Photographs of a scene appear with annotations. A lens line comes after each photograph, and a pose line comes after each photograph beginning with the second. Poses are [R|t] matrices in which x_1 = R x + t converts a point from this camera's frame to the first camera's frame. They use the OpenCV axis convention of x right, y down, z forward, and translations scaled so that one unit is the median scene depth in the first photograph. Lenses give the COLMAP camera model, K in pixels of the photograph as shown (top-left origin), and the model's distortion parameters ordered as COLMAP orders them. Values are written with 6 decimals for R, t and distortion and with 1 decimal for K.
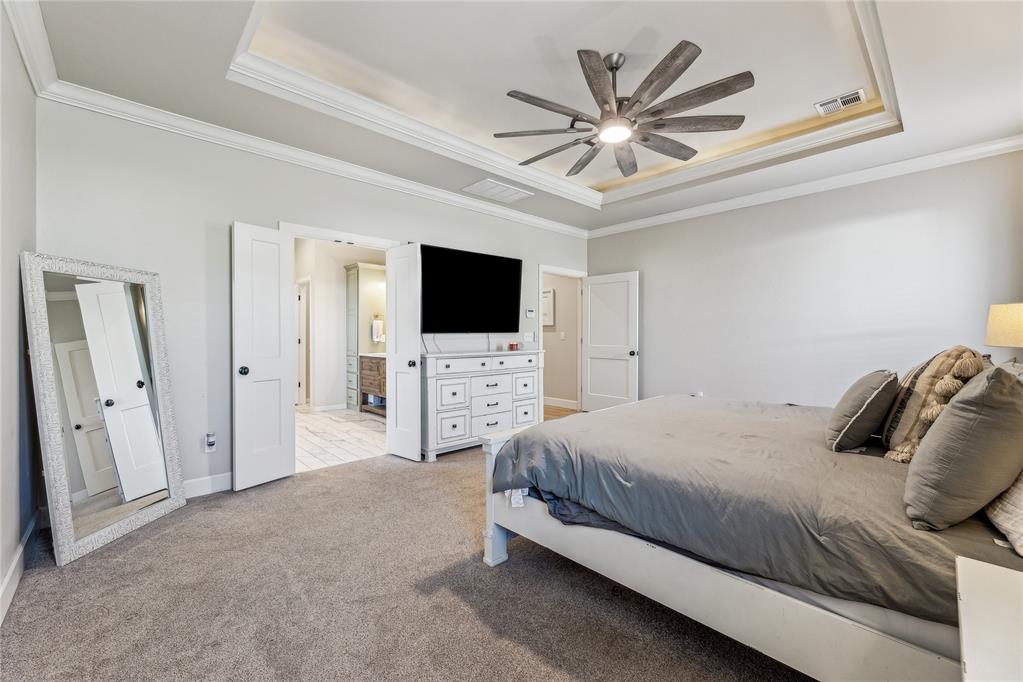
lens RADIAL K [[412.8, 0, 513.2], [0, 412.8, 339.7], [0, 0, 1]] dist [0.001764, 0.000055]
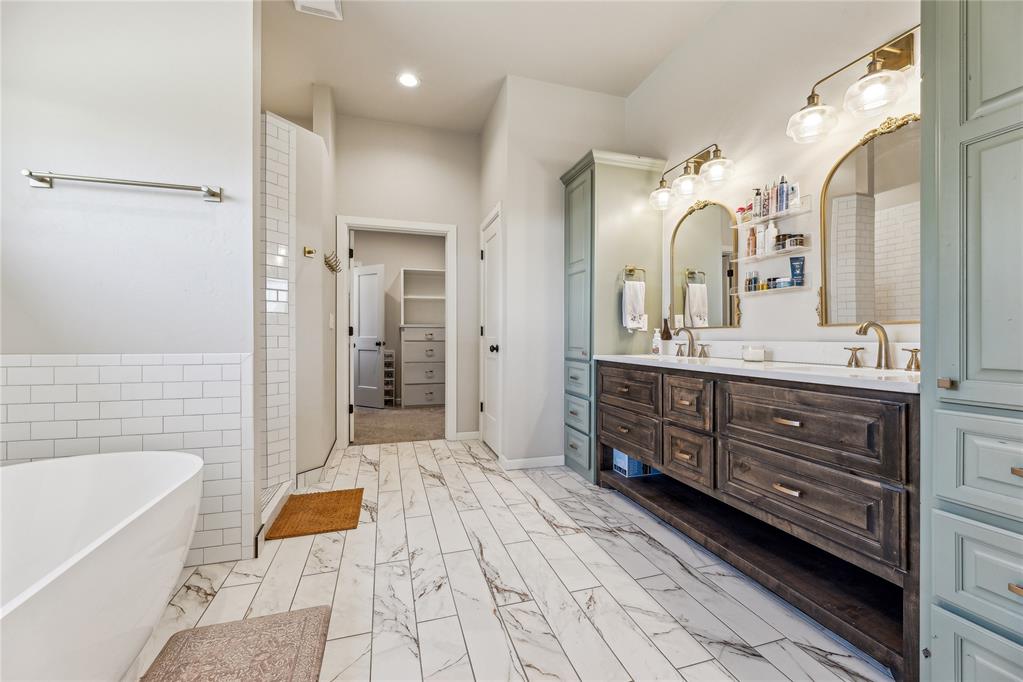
lens RADIAL K [[412.8, 0, 512.4], [0, 412.8, 338.9], [0, 0, 1]] dist [0.001764, 0.000055]
pose [[0.893316, 0.002789, -0.449421, -0.249376], [-0.006818, 0.999950, -0.007347, 0.019656], [0.449378, 0.009627, 0.893290, 0.554800]]
